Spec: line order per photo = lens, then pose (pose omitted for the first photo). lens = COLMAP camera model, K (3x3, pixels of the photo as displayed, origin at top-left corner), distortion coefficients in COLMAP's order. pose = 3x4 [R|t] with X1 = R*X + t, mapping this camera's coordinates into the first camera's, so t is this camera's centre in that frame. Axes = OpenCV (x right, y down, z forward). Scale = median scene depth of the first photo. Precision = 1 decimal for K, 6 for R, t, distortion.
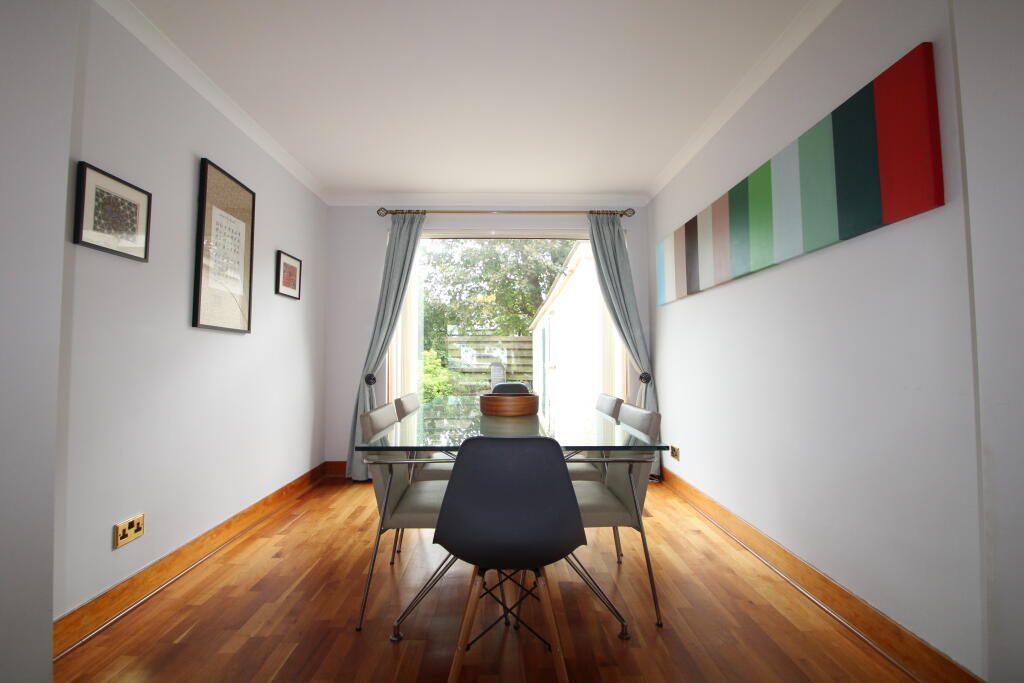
lens RADIAL K [[473.4, 0, 508.8], [0, 473.4, 335.4], [0, 0, 1]] dist [0.003506, -0.014759]
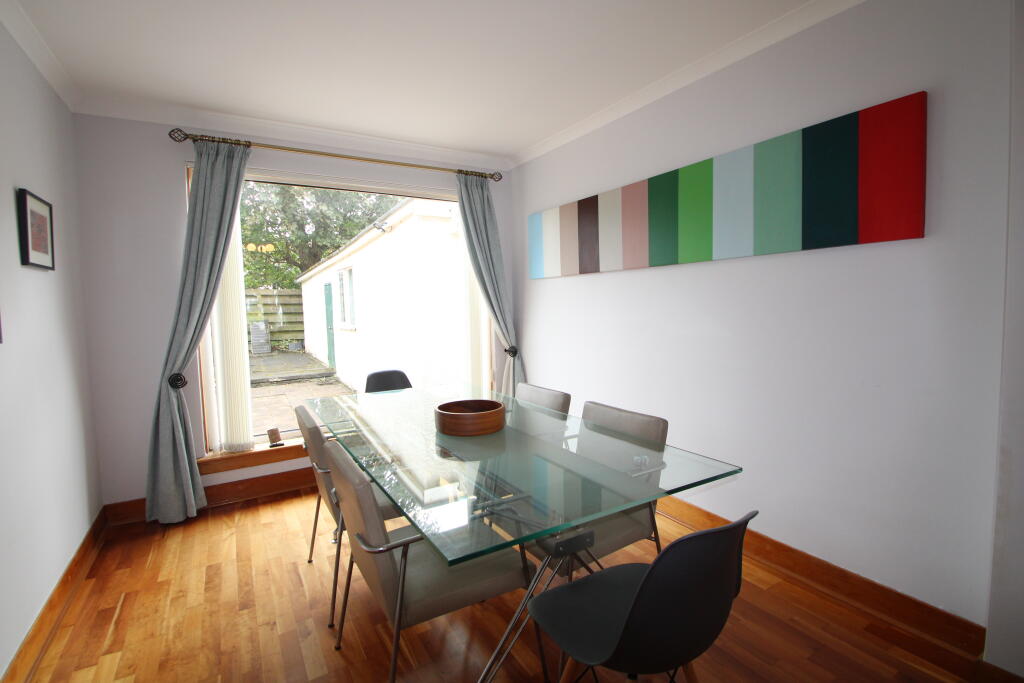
lens RADIAL K [[473.4, 0, 508.8], [0, 473.4, 335.4], [0, 0, 1]] dist [0.003506, -0.014759]
pose [[0.869486, -0.051257, 0.491292, -0.201952], [-0.004635, 0.993711, 0.111876, -0.053813], [-0.493936, -0.099552, 0.863780, 0.155053]]
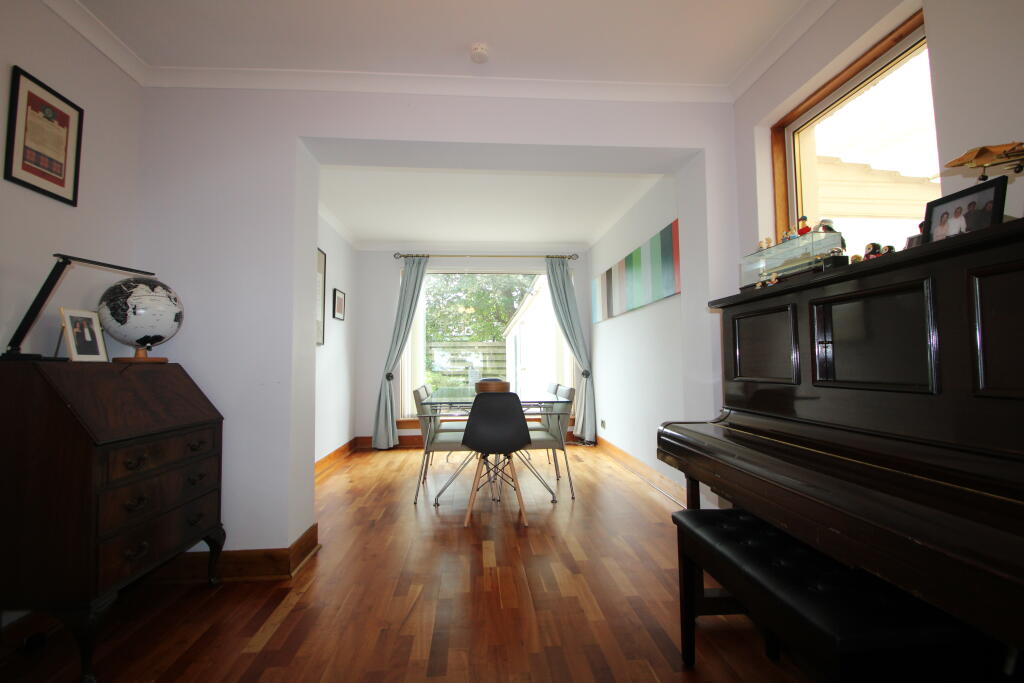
lens RADIAL K [[473.4, 0, 508.8], [0, 473.4, 335.4], [0, 0, 1]] dist [0.003506, -0.014759]
pose [[0.998395, -0.003387, 0.056525, -0.021121], [0.003891, 0.999954, -0.008809, -0.014129], [-0.056493, 0.009015, 0.998362, -0.399938]]
